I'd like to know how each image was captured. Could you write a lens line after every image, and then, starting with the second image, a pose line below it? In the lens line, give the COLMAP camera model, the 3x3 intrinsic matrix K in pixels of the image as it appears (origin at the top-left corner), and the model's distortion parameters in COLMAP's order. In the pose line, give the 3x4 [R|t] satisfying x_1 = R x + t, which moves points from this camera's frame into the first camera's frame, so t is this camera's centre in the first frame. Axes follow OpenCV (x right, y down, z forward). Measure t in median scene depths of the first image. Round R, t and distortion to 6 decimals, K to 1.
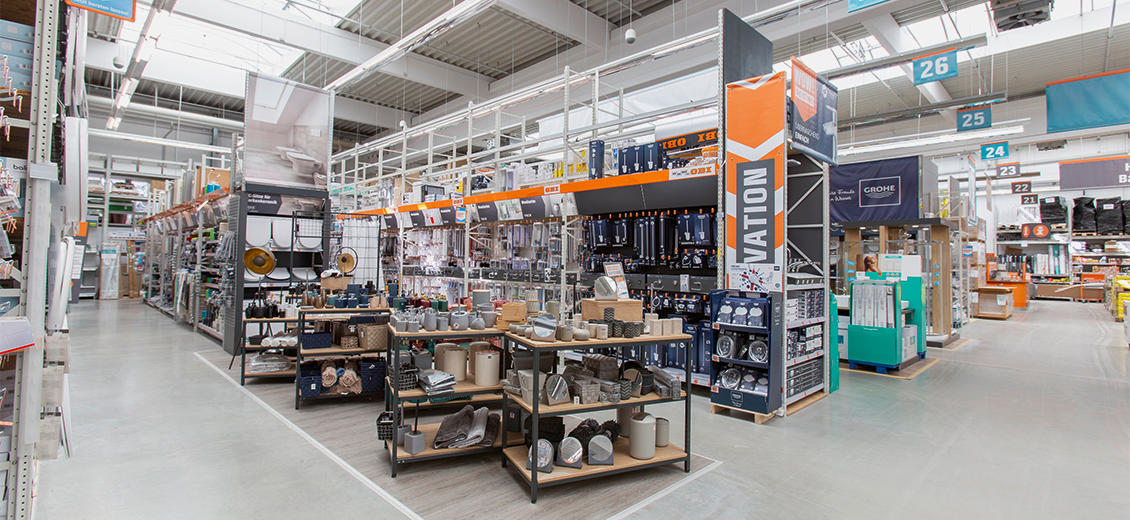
lens RADIAL K [[498.6, 0, 561.4], [0, 498.6, 237.8], [0, 0, 1]] dist [0.003229, 0.000615]
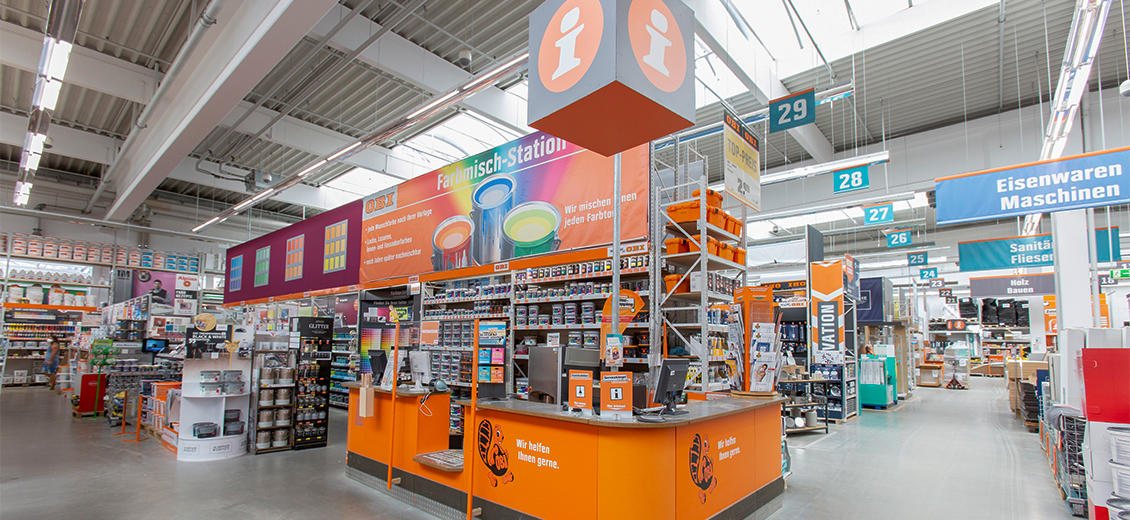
lens RADIAL K [[481.6, 0, 564.0], [0, 481.6, 307.6], [0, 0, 1]] dist [0.001296, 0.000119]
pose [[0.997253, 0.003768, 0.073977, -0.347304], [-0.001404, 0.999488, -0.031978, -0.024983], [-0.074060, 0.031786, 0.996747, -0.374170]]
